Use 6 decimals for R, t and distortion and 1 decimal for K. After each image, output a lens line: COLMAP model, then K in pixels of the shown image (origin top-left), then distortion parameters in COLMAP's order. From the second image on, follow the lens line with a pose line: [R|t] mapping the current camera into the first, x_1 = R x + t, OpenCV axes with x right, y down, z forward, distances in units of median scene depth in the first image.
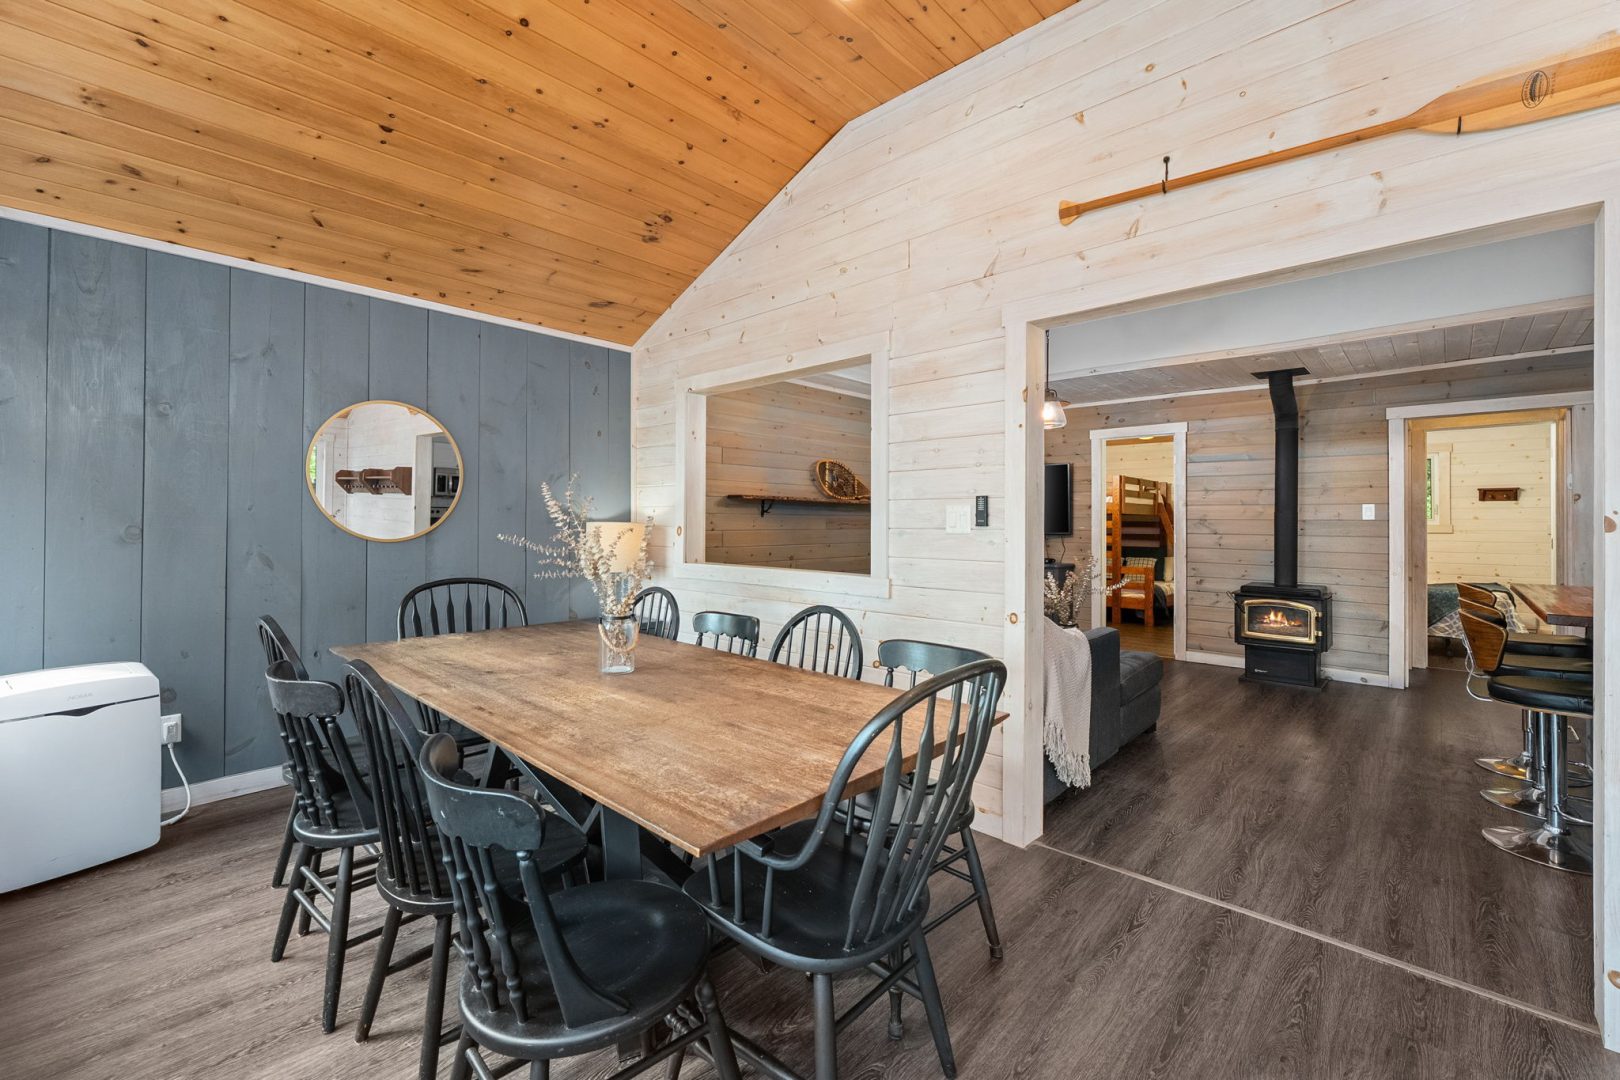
lens RADIAL K [[688.4, 0, 810.7], [0, 688.4, 524.8], [0, 0, 1]] dist [0.001554, 0.000181]
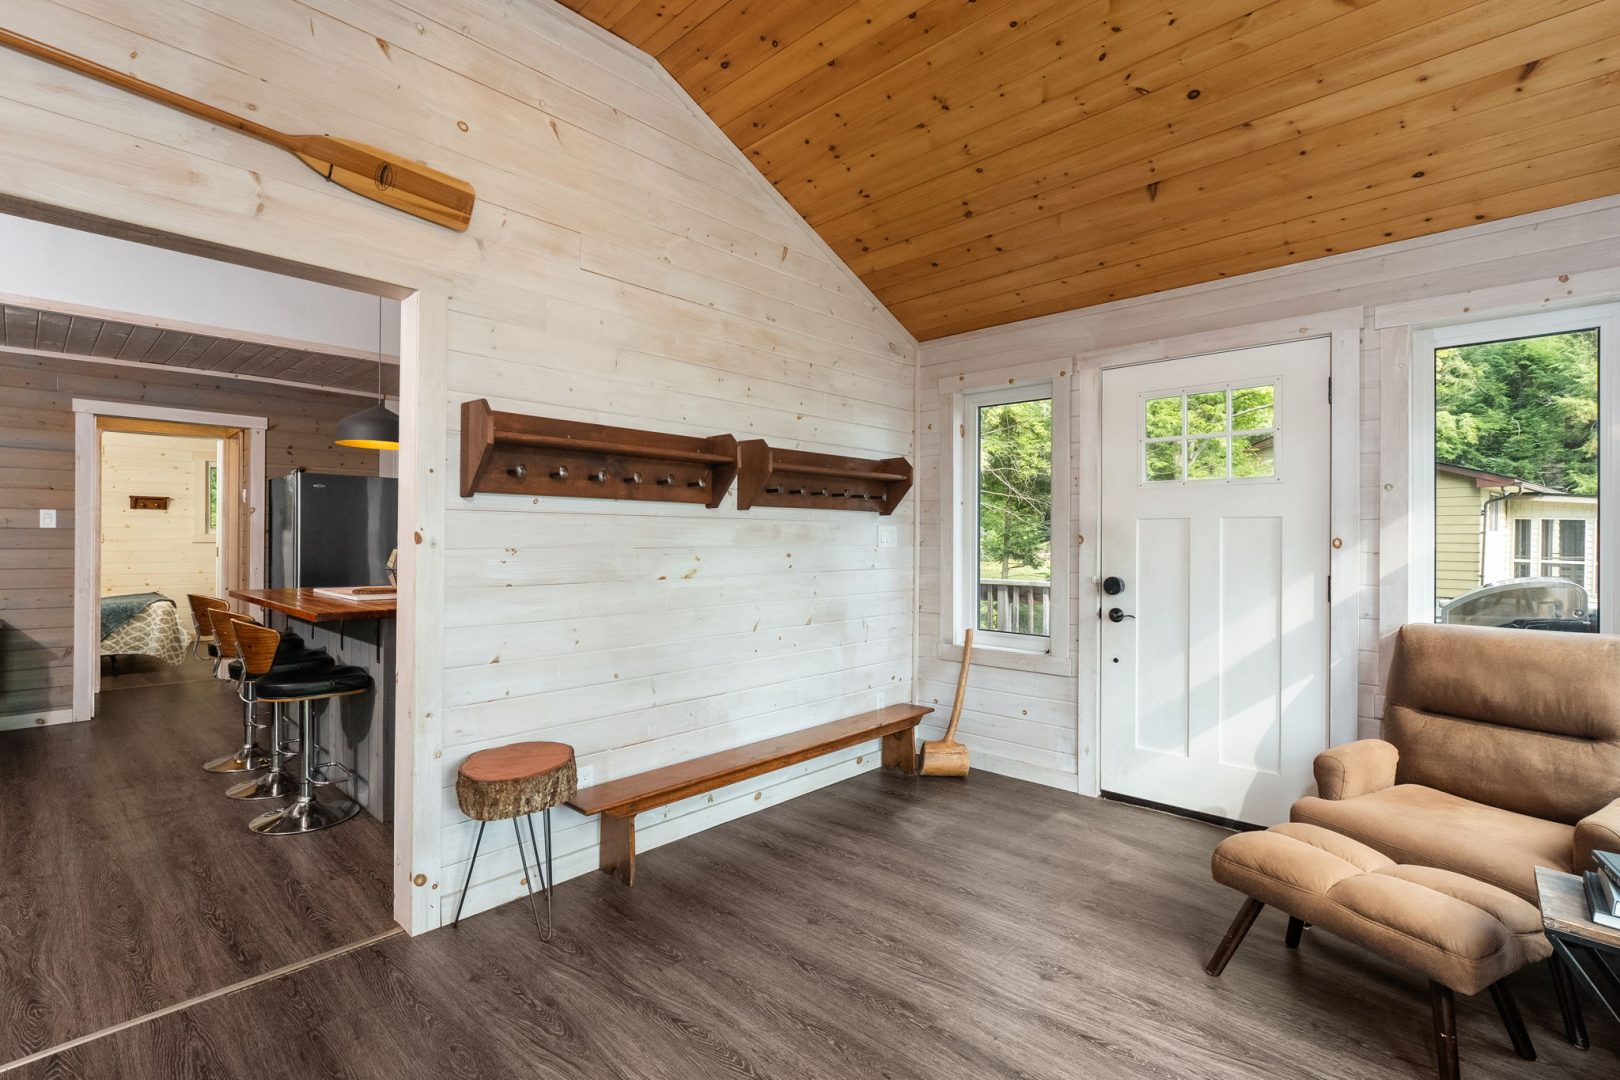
lens RADIAL K [[731.8, 0, 809.5], [0, 731.8, 538.5], [0, 0, 1]] dist [-0.001344, -0.000178]
pose [[0.008190, -0.007082, 0.999941, -0.170805], [-0.001084, 0.999974, 0.007091, -0.005510], [-0.999966, -0.001142, 0.008182, 0.181789]]
